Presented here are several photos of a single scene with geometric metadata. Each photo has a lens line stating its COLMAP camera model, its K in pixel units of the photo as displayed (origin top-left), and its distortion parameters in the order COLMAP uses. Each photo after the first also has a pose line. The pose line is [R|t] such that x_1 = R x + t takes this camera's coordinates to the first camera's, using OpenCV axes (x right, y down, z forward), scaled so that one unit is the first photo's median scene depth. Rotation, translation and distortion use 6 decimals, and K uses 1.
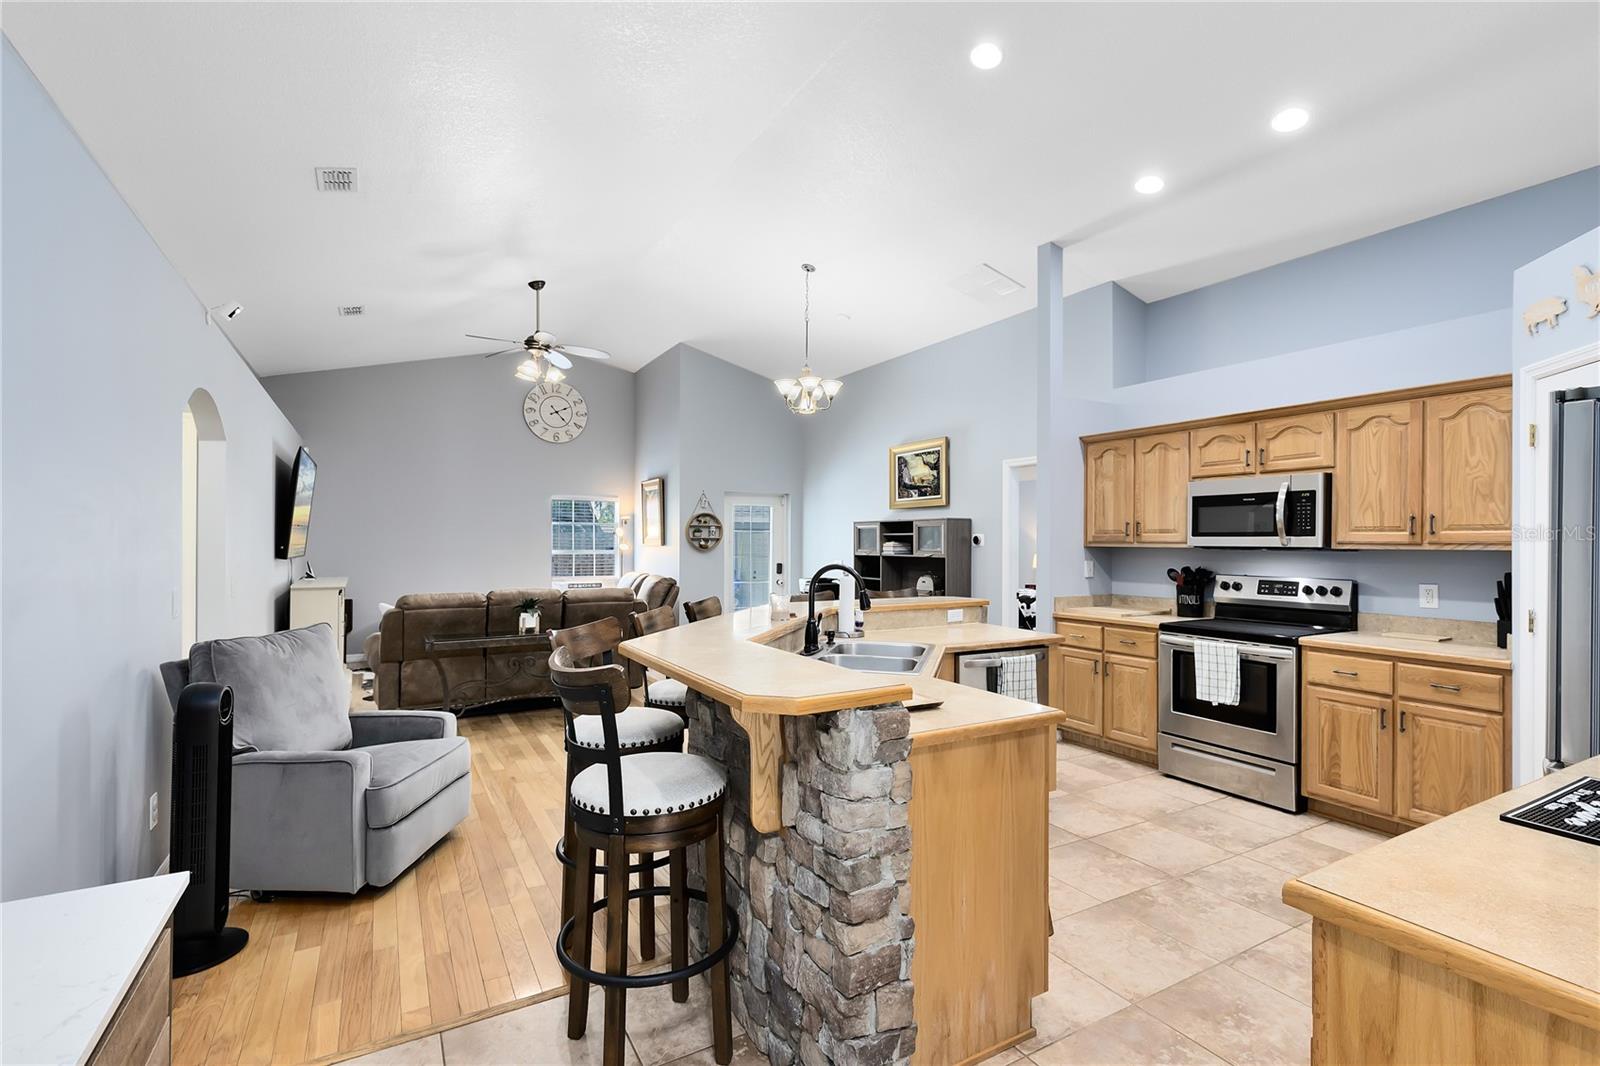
lens RADIAL K [[743.6, 0, 800.0], [0, 743.6, 533.0], [0, 0, 1]] dist [0.011693, 0.000151]
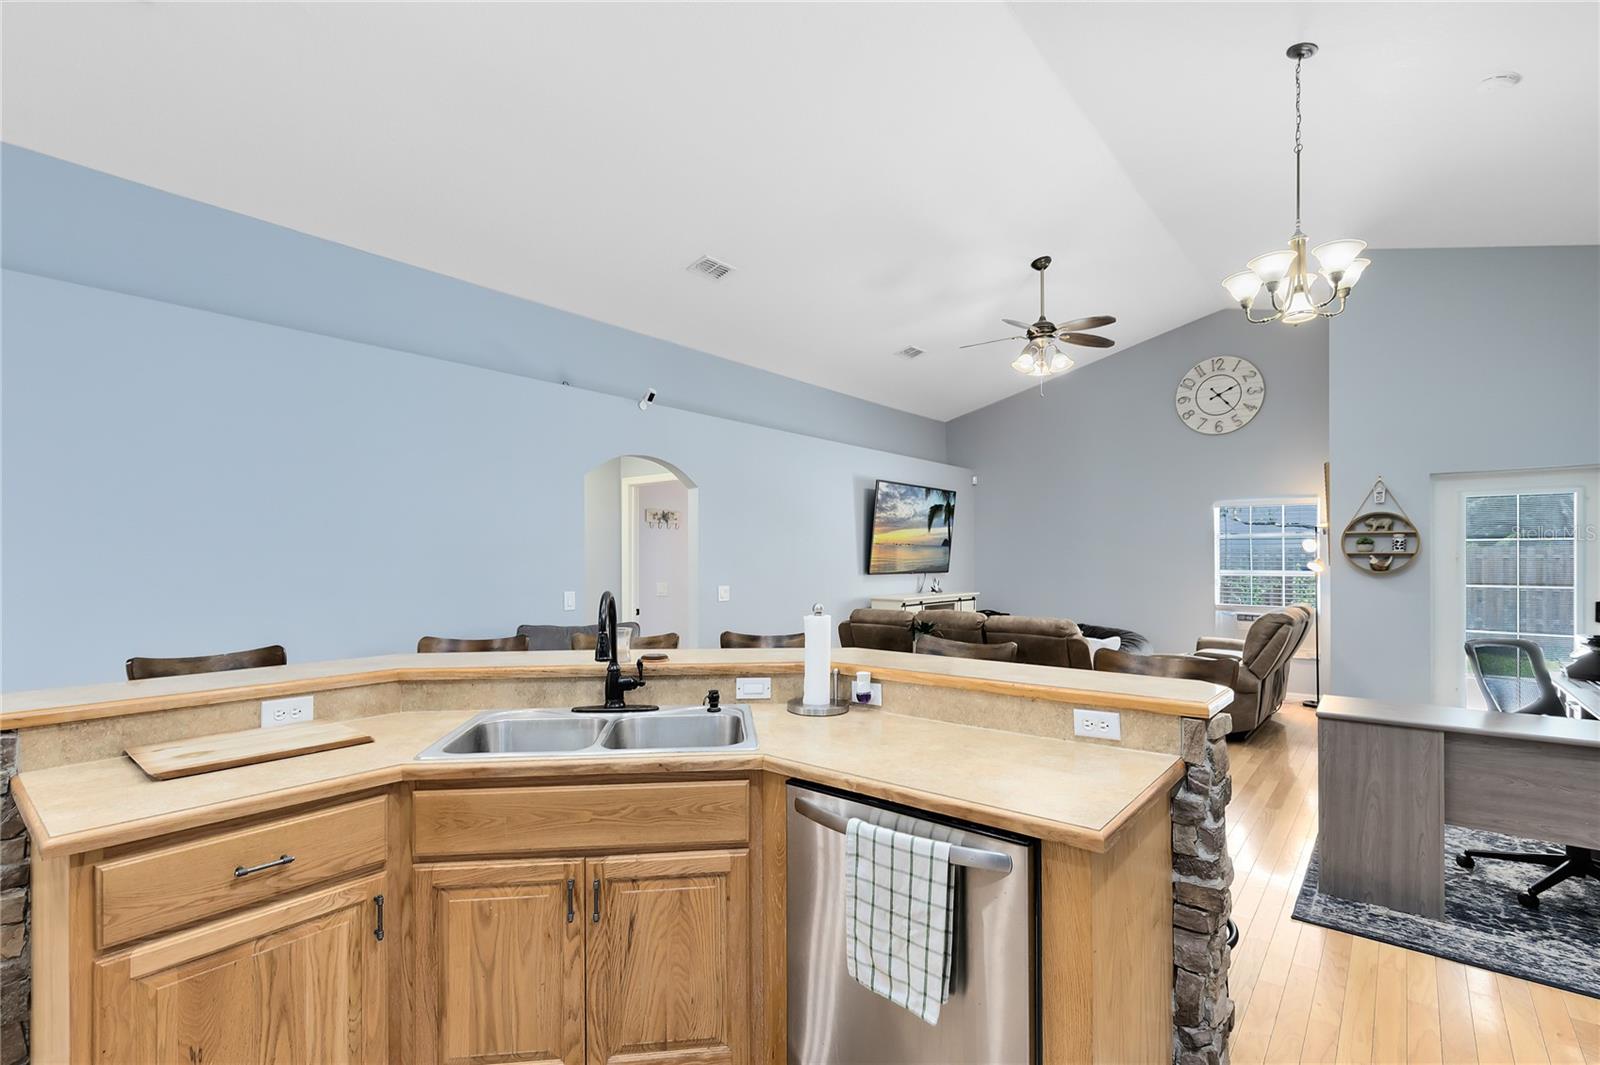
lens RADIAL K [[739.3, 0, 794.5], [0, 739.3, 558.2], [0, 0, 1]] dist [0.005714, 0.000319]
pose [[0.356280, -0.003376, -0.934373, 0.315626], [0.012035, 0.999927, 0.000977, 0.005315], [0.934302, -0.011594, 0.356294, 0.383207]]
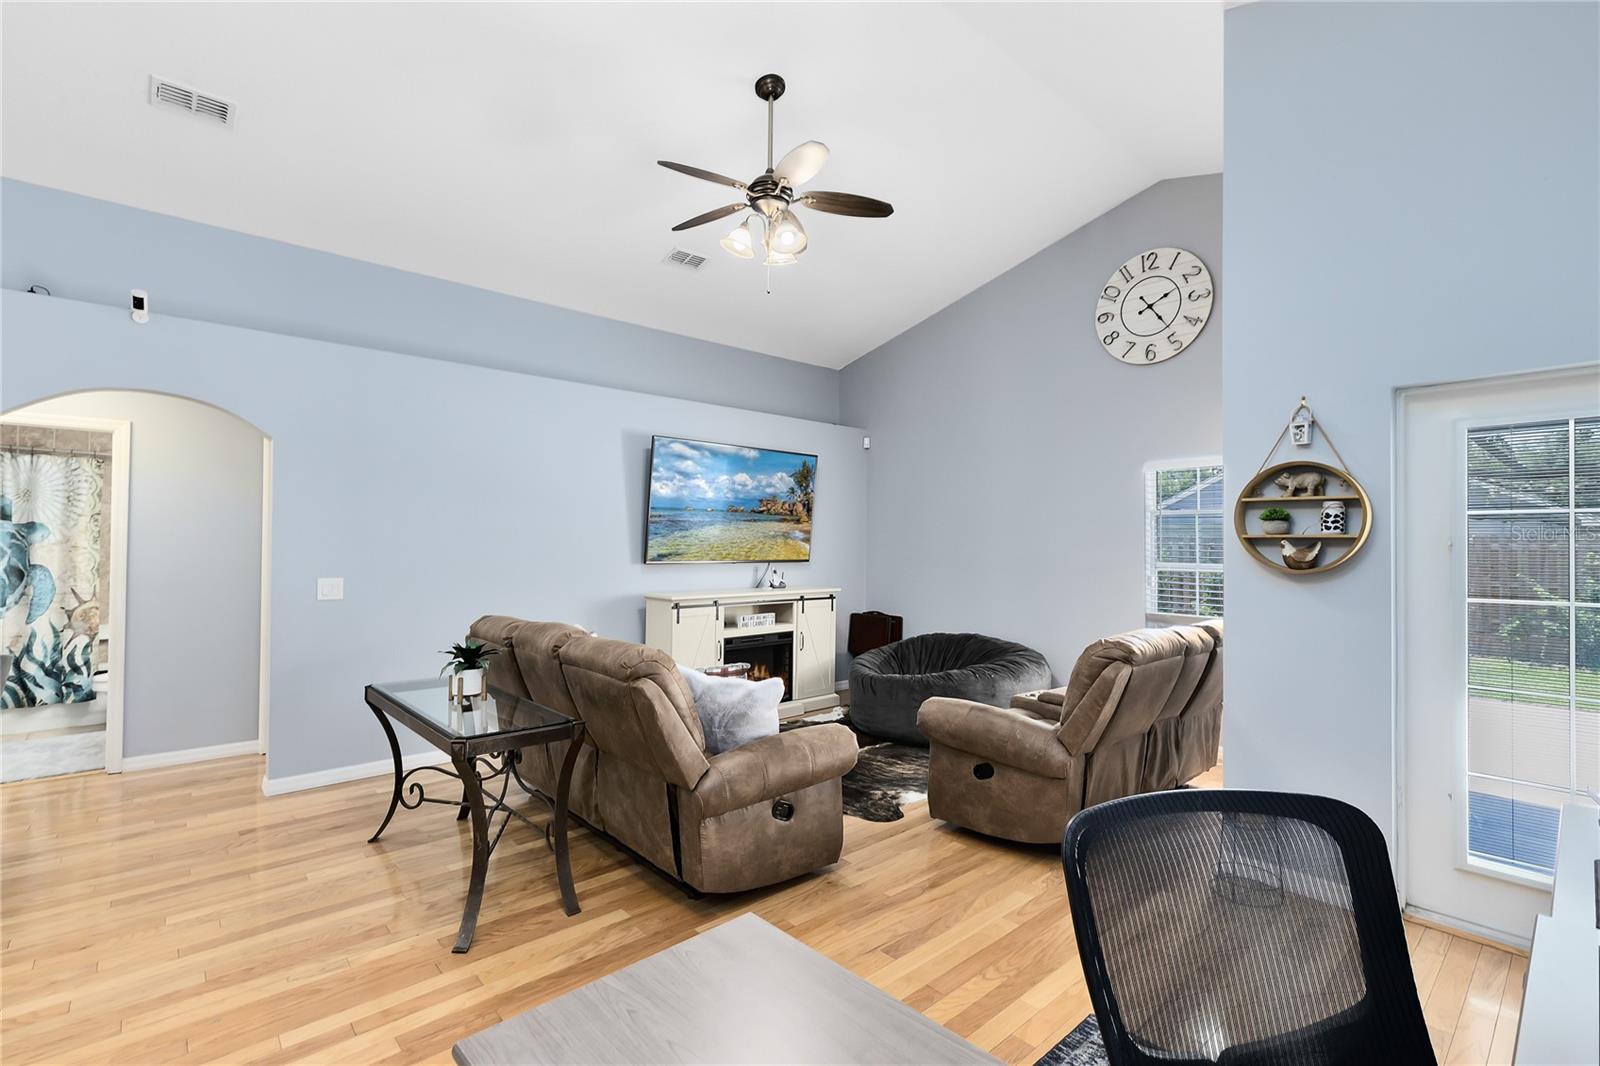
lens RADIAL K [[724.9, 0, 805.4], [0, 724.9, 542.1], [0, 0, 1]] dist [0.005085, 0.000636]
pose [[0.216208, -0.003681, -0.976340, 0.168391], [0.005292, 0.999983, -0.002599, 0.010304], [0.976333, -0.004605, 0.216224, 0.824151]]
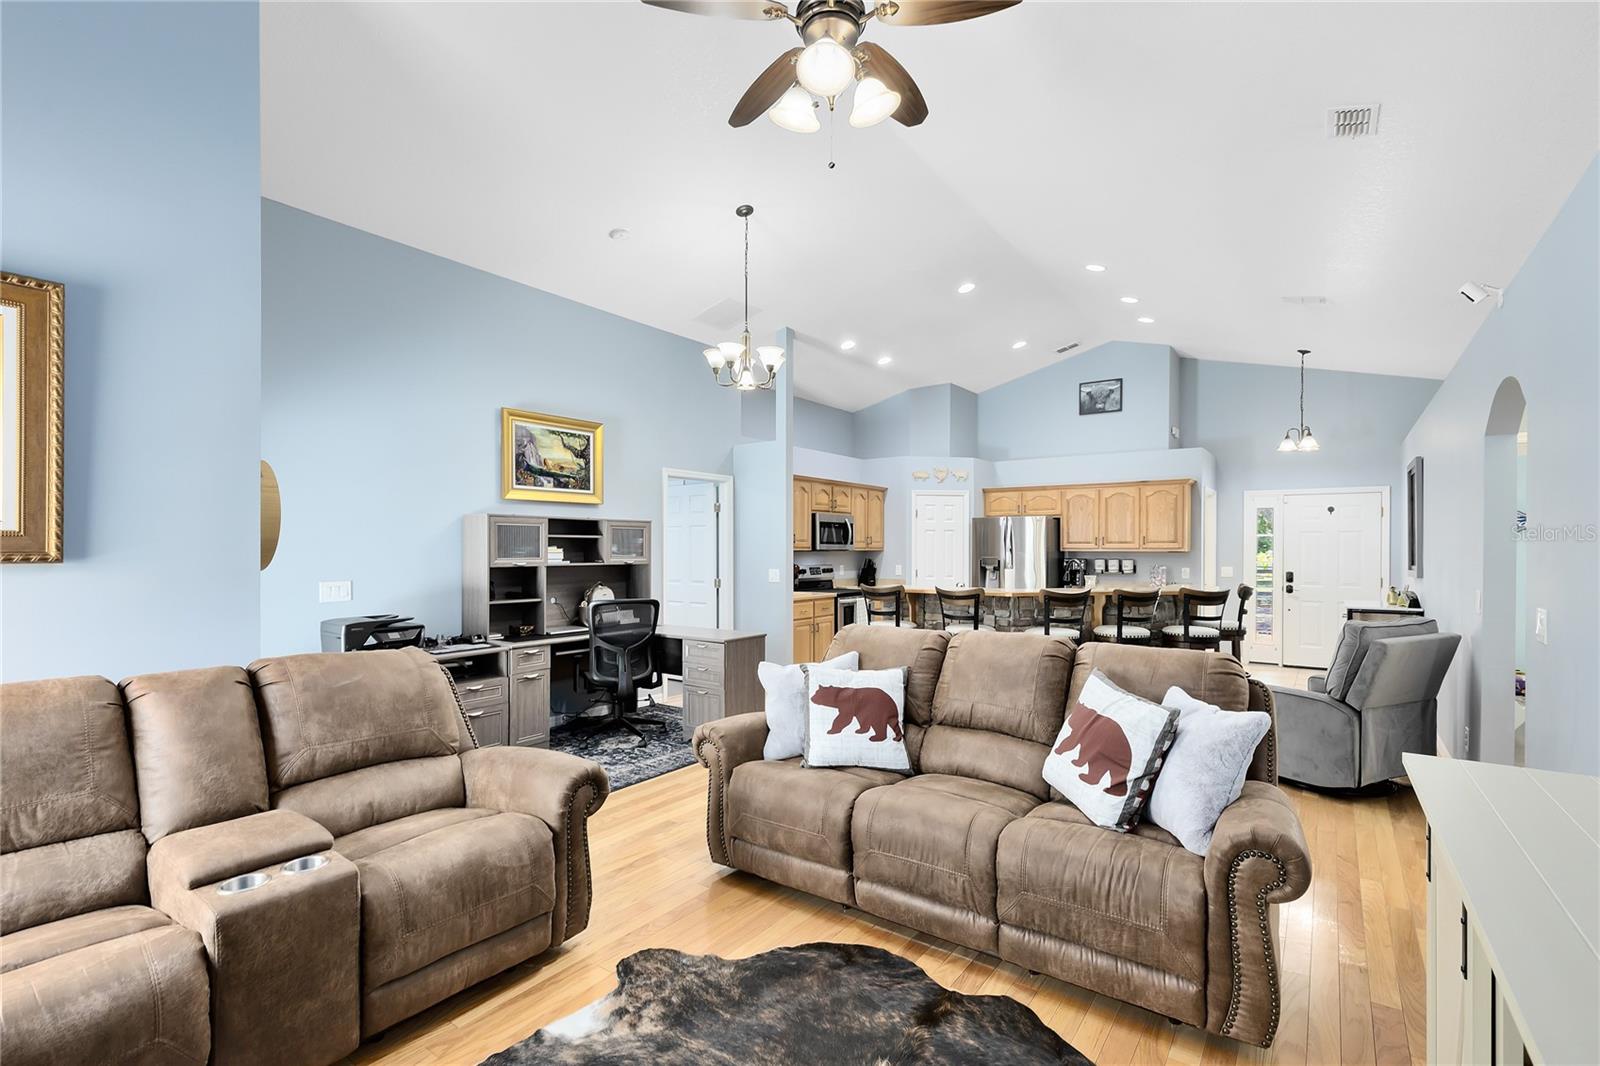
lens RADIAL K [[724.9, 0, 805.4], [0, 724.9, 542.1], [0, 0, 1]] dist [0.005085, 0.000636]
pose [[-0.420656, 0.003694, 0.907213, -0.615014], [-0.015153, 0.999824, -0.011097, 0.011909], [-0.907094, -0.018415, -0.420526, 1.054991]]
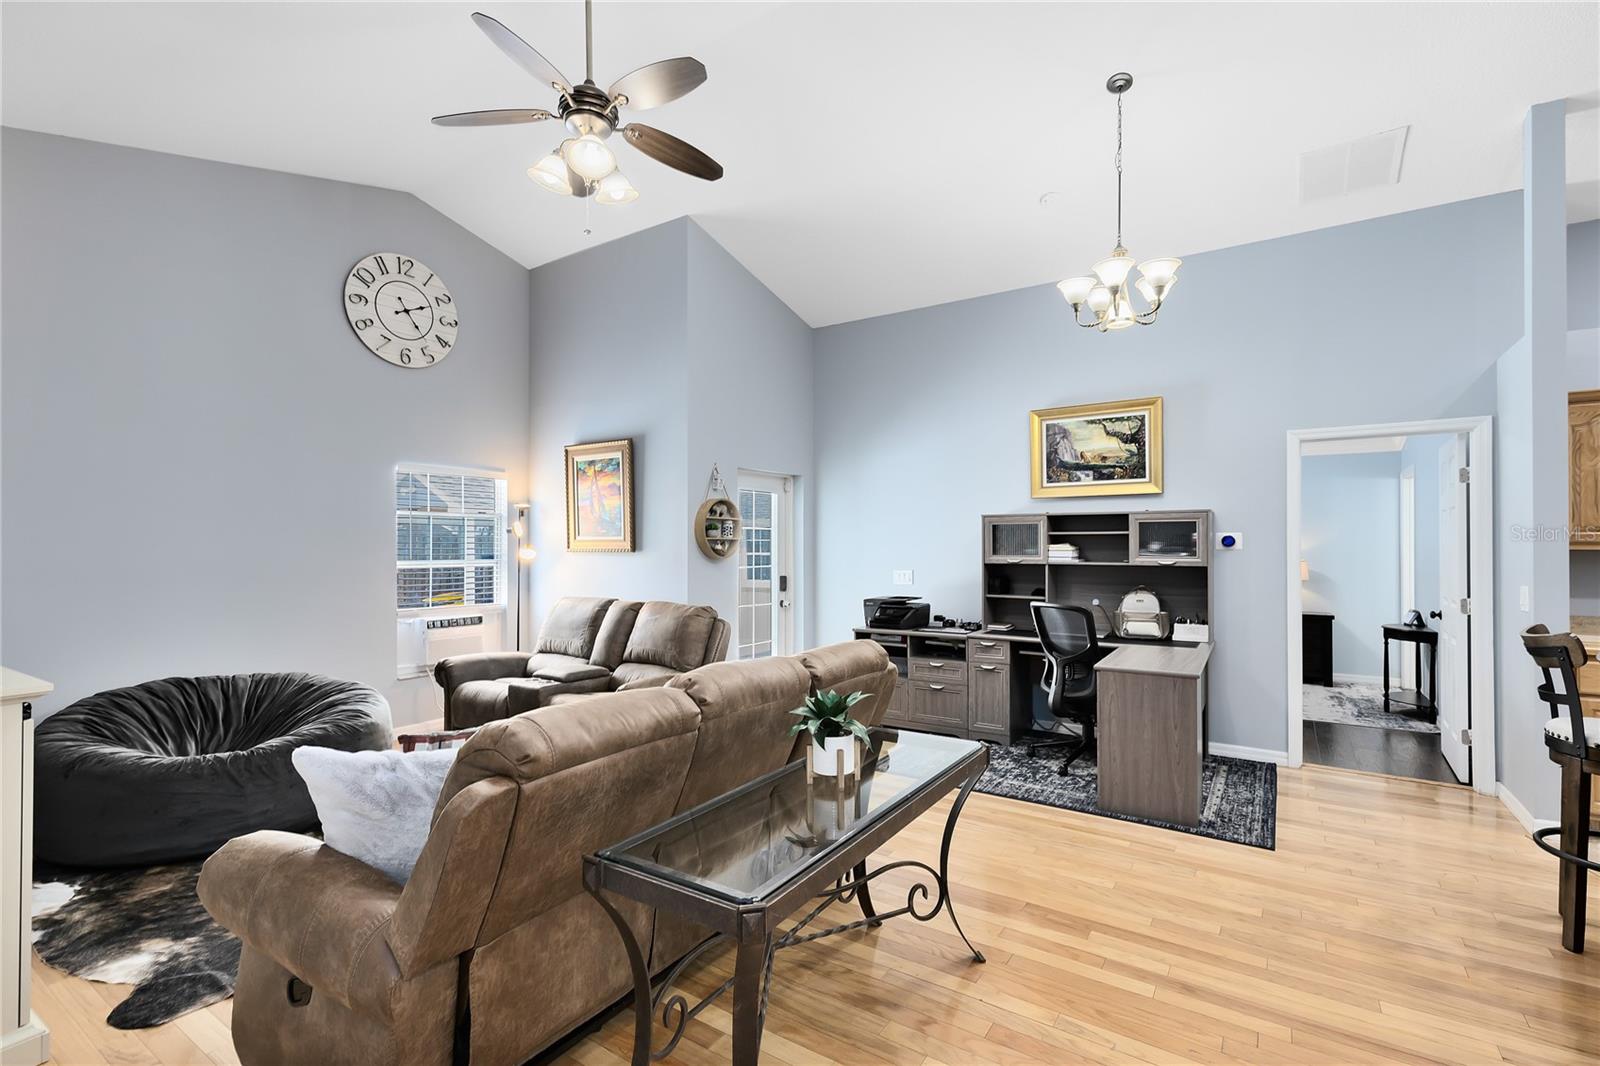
lens RADIAL K [[724.9, 0, 805.4], [0, 724.9, 542.1], [0, 0, 1]] dist [0.005085, 0.000636]
pose [[0.890770, -0.002401, 0.454448, -0.395788], [-0.001501, 0.999965, 0.008226, 0.004944], [-0.454452, -0.008010, 0.890735, 0.494087]]
